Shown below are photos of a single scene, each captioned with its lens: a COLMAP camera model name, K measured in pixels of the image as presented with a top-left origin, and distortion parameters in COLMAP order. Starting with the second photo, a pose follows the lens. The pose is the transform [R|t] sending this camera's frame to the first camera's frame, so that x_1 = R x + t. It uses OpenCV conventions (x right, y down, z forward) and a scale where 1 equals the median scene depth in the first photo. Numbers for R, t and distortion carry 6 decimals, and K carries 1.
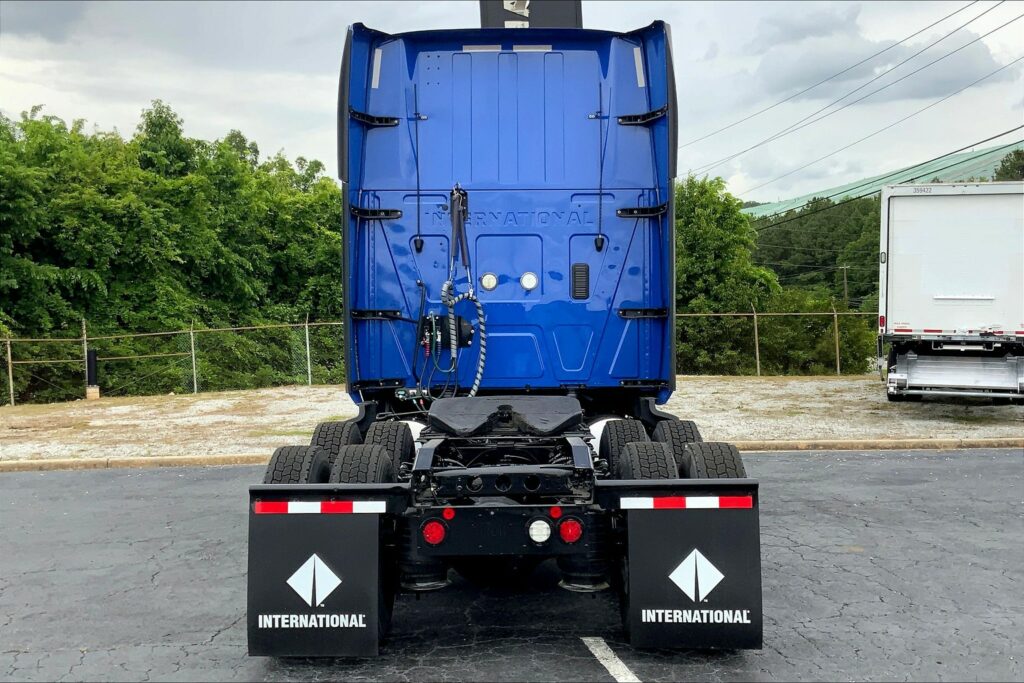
lens RADIAL K [[1060.1, 0, 512.0], [0, 1060.1, 341.5], [0, 0, 1]] dist [0.058666, -0.028077]
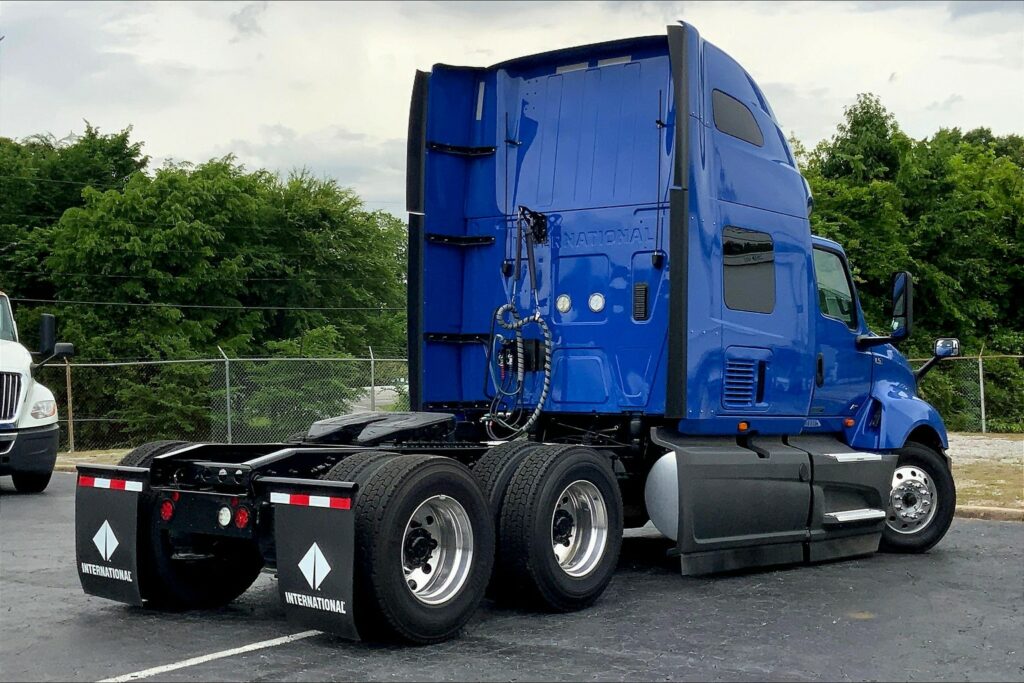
lens RADIAL K [[1287.9, 0, 512.0], [0, 1287.9, 341.5], [0, 0, 1]] dist [0.015532, 0.051118]
pose [[0.800139, -0.001176, -0.599814, 0.370344], [-0.015977, 0.999601, -0.023273, 0.003768], [0.599602, 0.028205, 0.799801, 0.011081]]
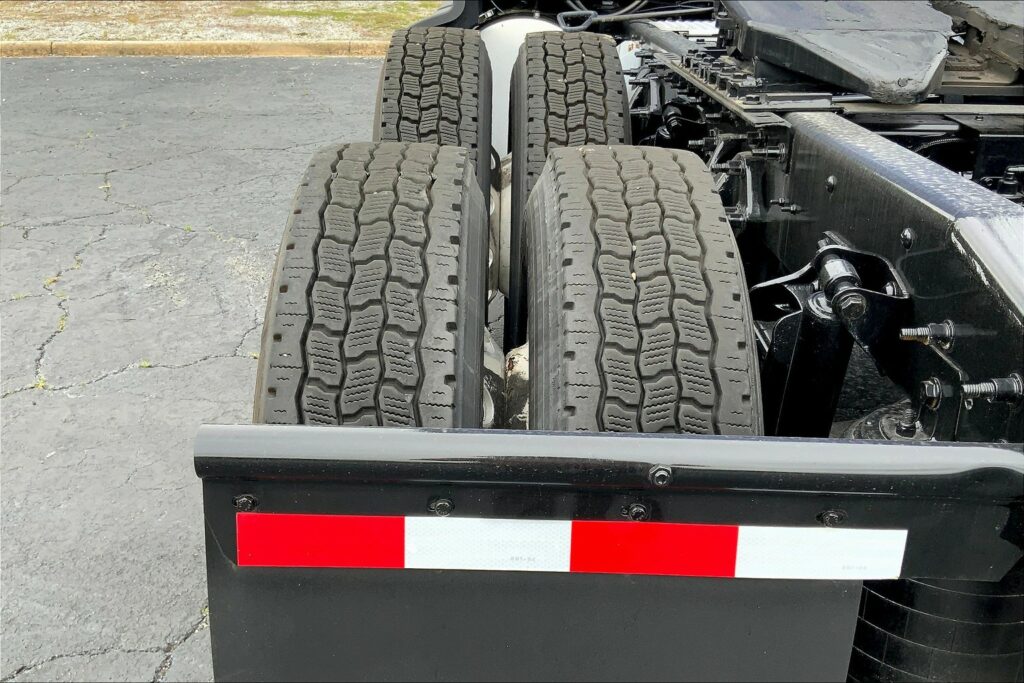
lens RADIAL K [[1024.7, 0, 513.1], [0, 1024.7, 313.1], [0, 0, 1]] dist [0.145128, -0.317715]
pose [[0.999605, 0.023758, 0.015022, -0.062766], [-0.027576, 0.932439, 0.360275, 0.015028], [-0.005448, -0.360546, 0.932725, 0.269283]]
